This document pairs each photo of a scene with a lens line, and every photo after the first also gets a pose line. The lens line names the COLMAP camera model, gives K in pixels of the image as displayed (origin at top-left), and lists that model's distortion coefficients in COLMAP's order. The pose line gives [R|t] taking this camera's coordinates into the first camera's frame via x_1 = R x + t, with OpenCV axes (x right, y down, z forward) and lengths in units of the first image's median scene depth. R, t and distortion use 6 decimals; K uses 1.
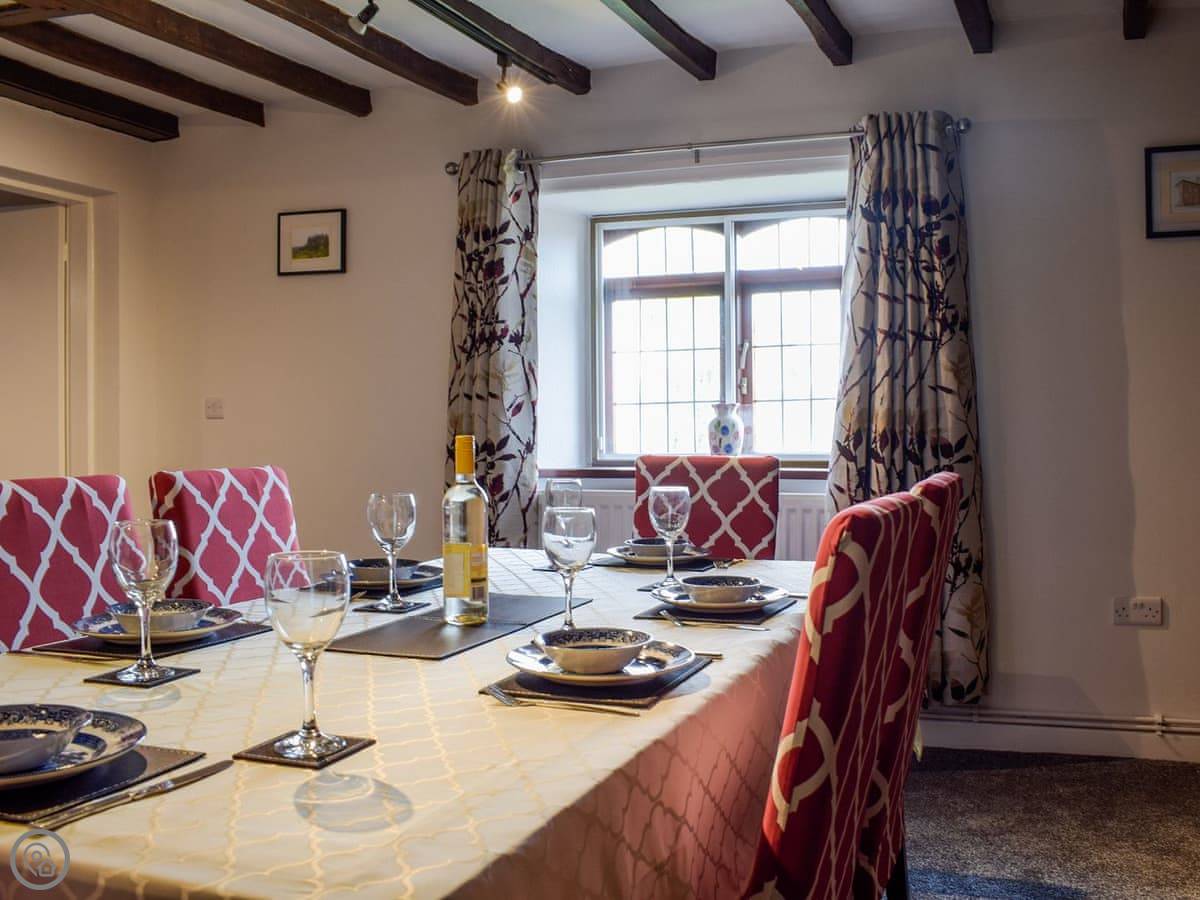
lens RADIAL K [[1152.2, 0, 600.0], [0, 1152.2, 450.0], [0, 0, 1]] dist [-0.098687, -0.005009]
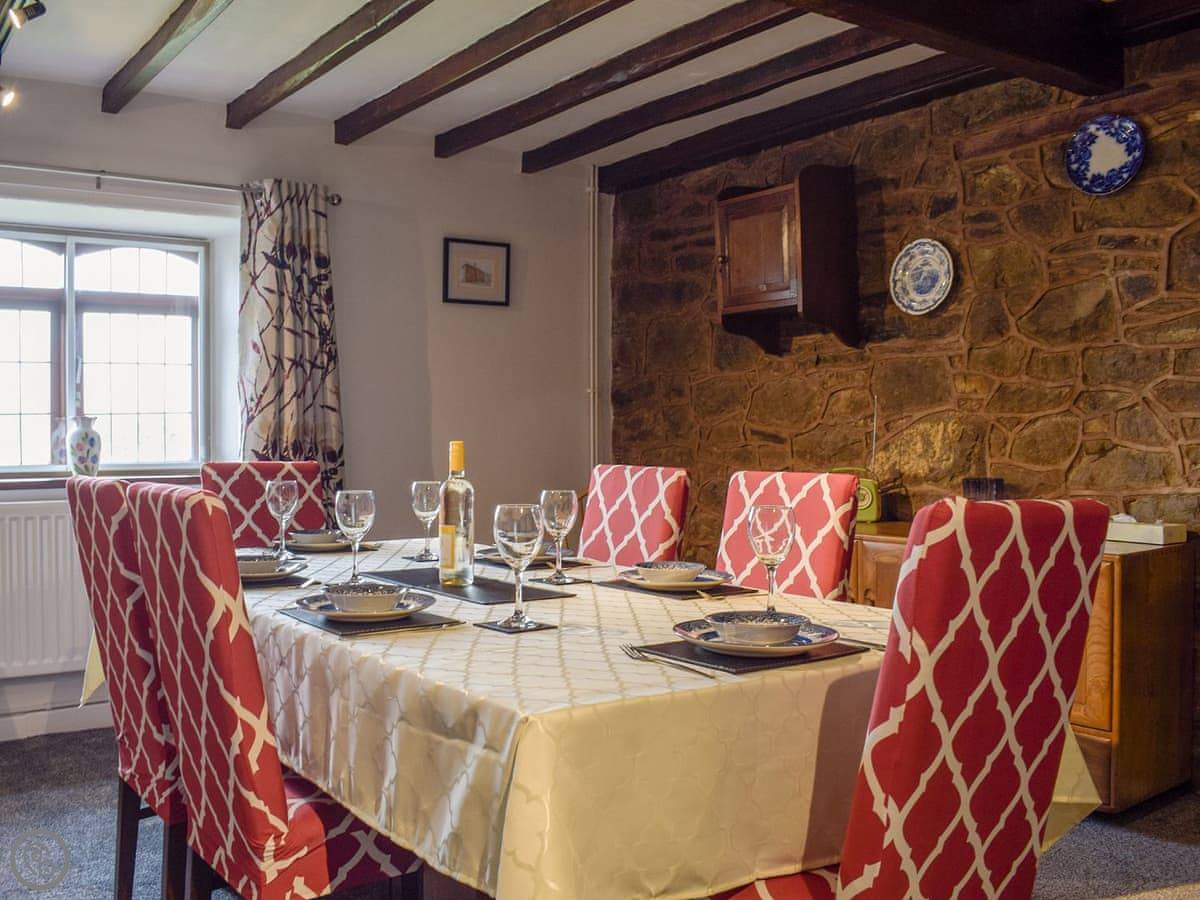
lens RADIAL K [[1152.2, 0, 600.0], [0, 1152.2, 450.0], [0, 0, 1]] dist [-0.098687, -0.005009]
pose [[0.574368, 0.000519, 0.818597, -0.557310], [0.019050, 0.999720, -0.014001, 0.016066], [-0.818375, 0.023636, 0.574198, 0.034059]]
